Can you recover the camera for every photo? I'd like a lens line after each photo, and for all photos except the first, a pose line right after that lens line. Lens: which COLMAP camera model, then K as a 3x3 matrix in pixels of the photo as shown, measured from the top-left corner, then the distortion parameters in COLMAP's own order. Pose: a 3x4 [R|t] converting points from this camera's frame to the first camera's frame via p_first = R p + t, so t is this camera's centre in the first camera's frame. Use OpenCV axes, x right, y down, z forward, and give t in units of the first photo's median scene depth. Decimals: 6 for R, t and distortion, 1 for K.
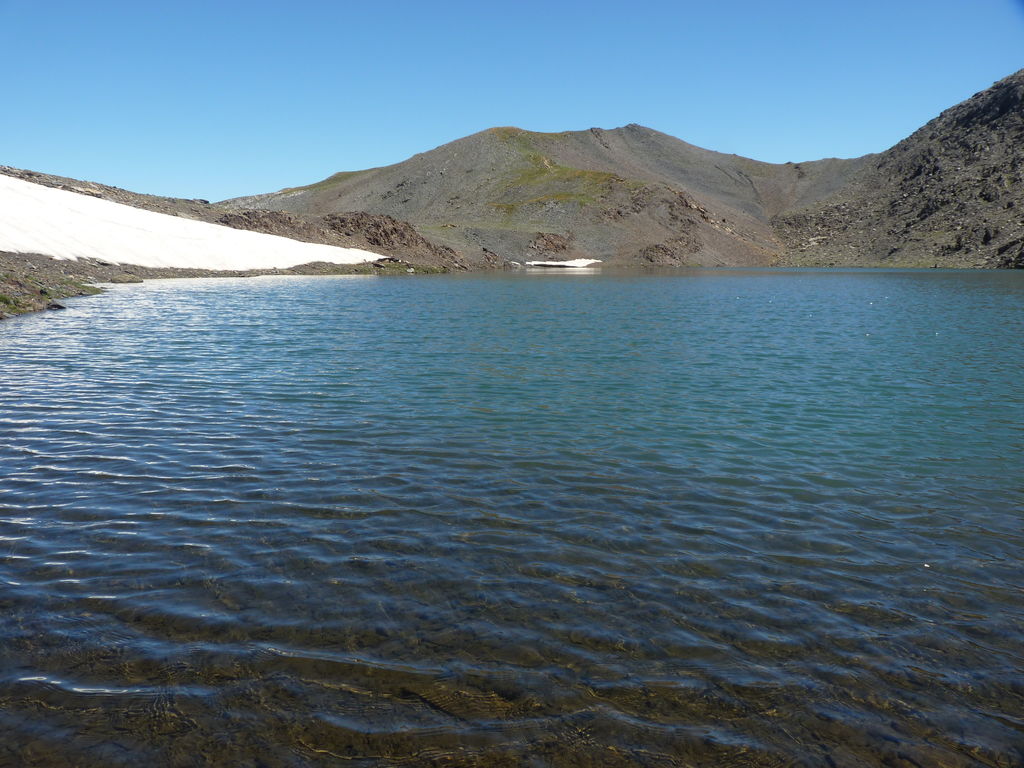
lens RADIAL K [[814.6, 0, 506.2], [0, 814.6, 389.7], [0, 0, 1]] dist [-0.024329, 0.008841]
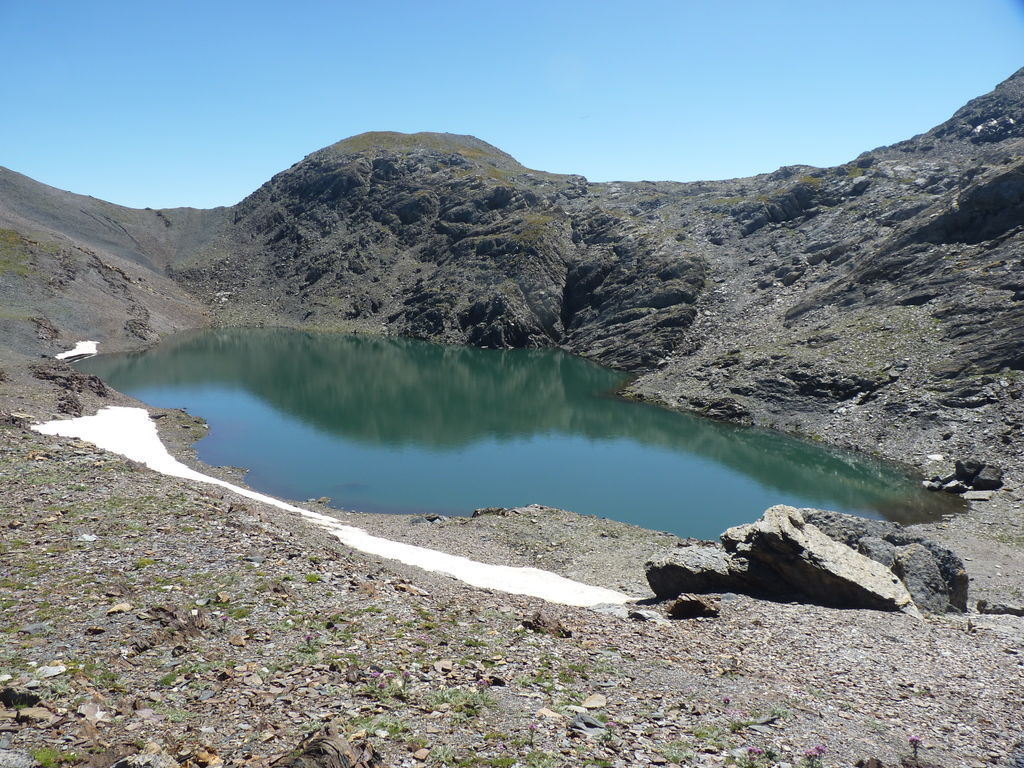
lens RADIAL K [[814.6, 0, 506.2], [0, 814.6, 389.7], [0, 0, 1]] dist [-0.024329, 0.008841]
pose [[0.646293, -0.126639, 0.752508, -0.269220], [0.114089, 0.991085, 0.068803, -0.080063], [-0.754512, 0.041386, 0.654980, -0.100472]]
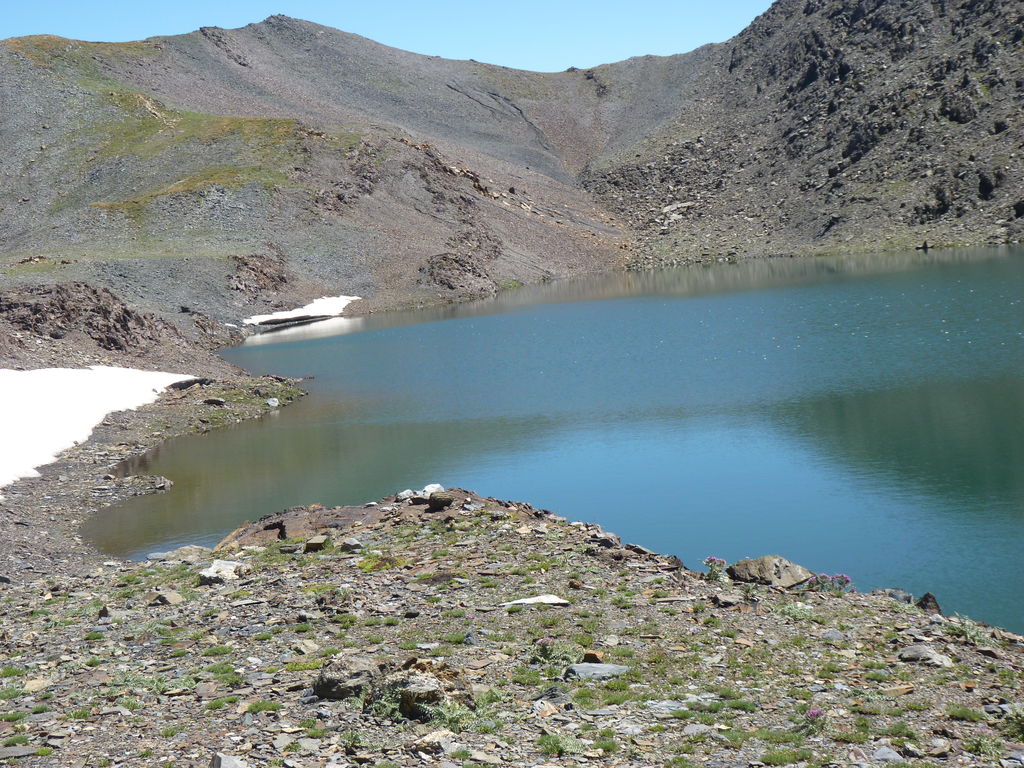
lens RADIAL K [[1603.8, 0, 490.4], [0, 1603.8, 384.5], [0, 0, 1]] dist [0.020105, 0.555379]
pose [[0.942511, -0.128953, 0.308291, -0.099388], [0.151469, 0.987189, -0.050150, -0.027422], [-0.297875, 0.093964, 0.949969, -0.012835]]
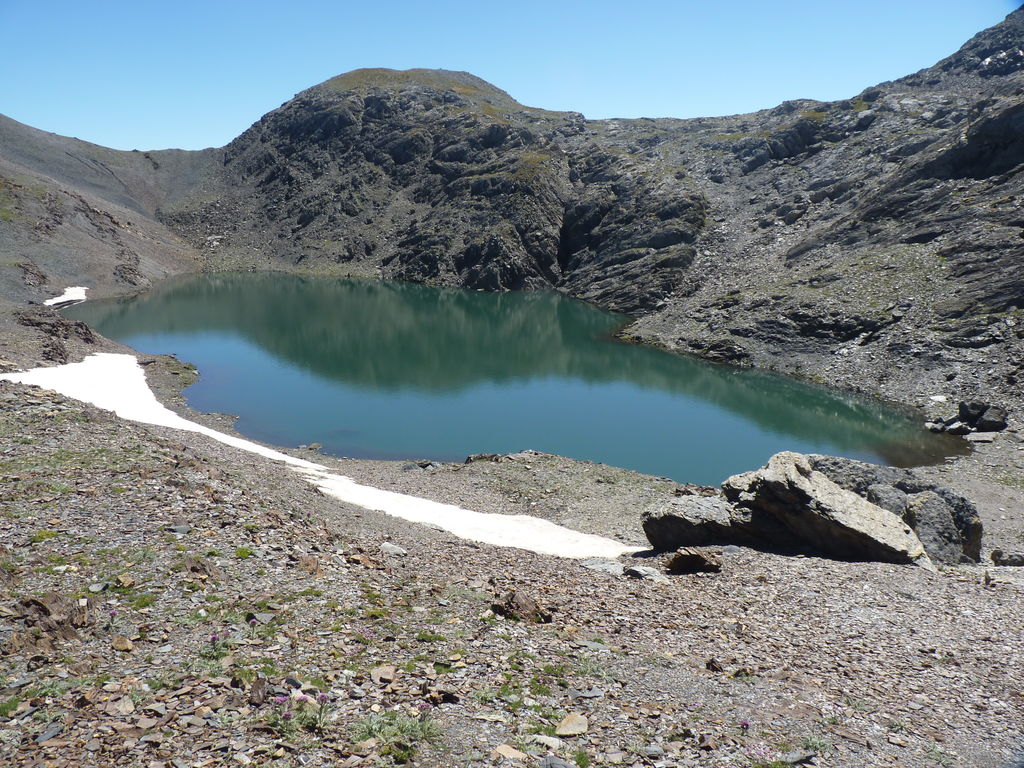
lens RADIAL K [[814.6, 0, 506.2], [0, 814.6, 389.7], [0, 0, 1]] dist [-0.024329, 0.008841]
pose [[0.643434, -0.183164, 0.743266, -0.262094], [0.121259, 0.983081, 0.137289, -0.078916], [-0.755836, 0.001791, 0.654758, -0.096195]]
